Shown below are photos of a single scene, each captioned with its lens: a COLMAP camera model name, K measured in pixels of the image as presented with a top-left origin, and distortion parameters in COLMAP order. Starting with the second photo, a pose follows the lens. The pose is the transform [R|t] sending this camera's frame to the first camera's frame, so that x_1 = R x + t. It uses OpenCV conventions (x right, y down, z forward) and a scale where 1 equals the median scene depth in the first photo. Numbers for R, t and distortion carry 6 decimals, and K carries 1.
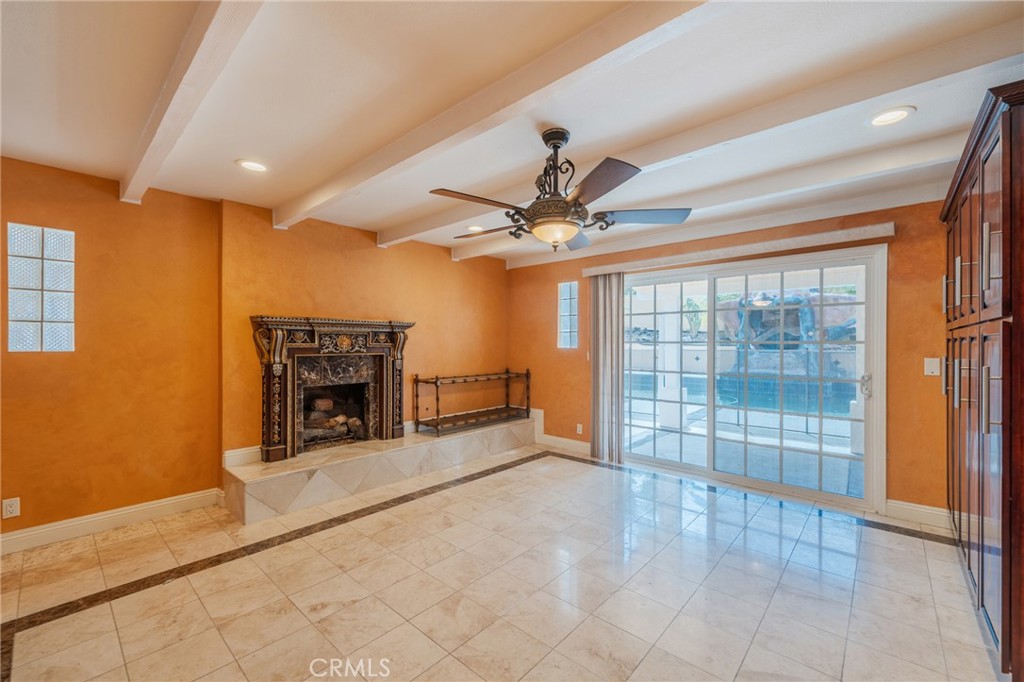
lens RADIAL K [[412.0, 0, 514.5], [0, 412.0, 342.7], [0, 0, 1]] dist [-0.002700, 0.000065]
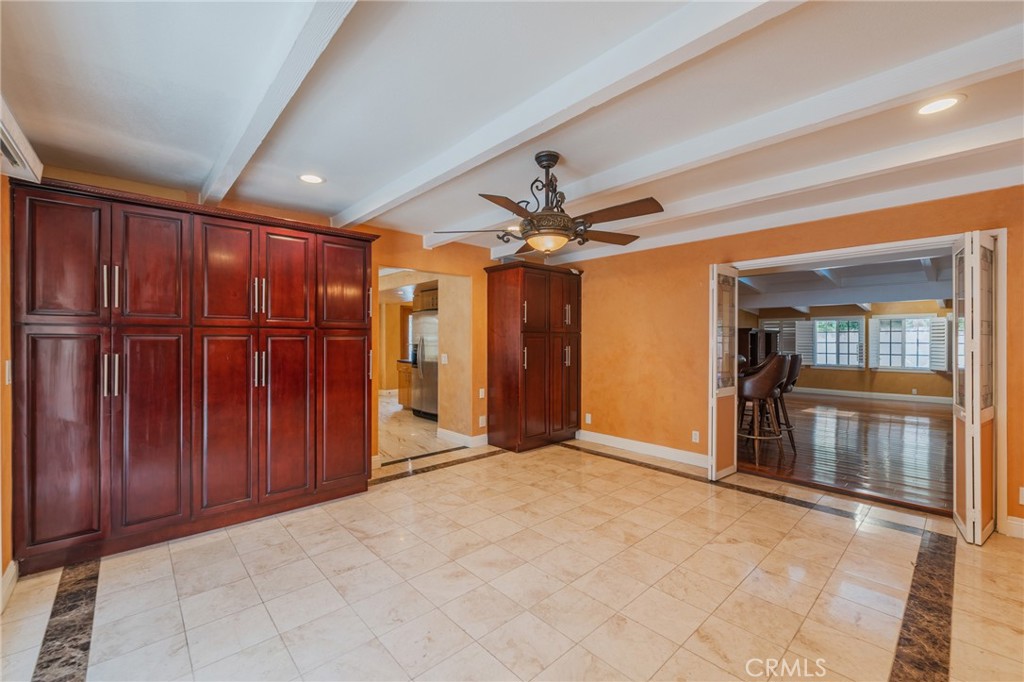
lens RADIAL K [[412.0, 0, 512.0], [0, 412.0, 339.6], [0, 0, 1]] dist [-0.002700, 0.000065]
pose [[-0.994352, 0.001286, 0.106128, 0.081981], [0.001357, 0.999999, 0.000593, 0.000070], [-0.106127, 0.000734, -0.994352, 2.327025]]
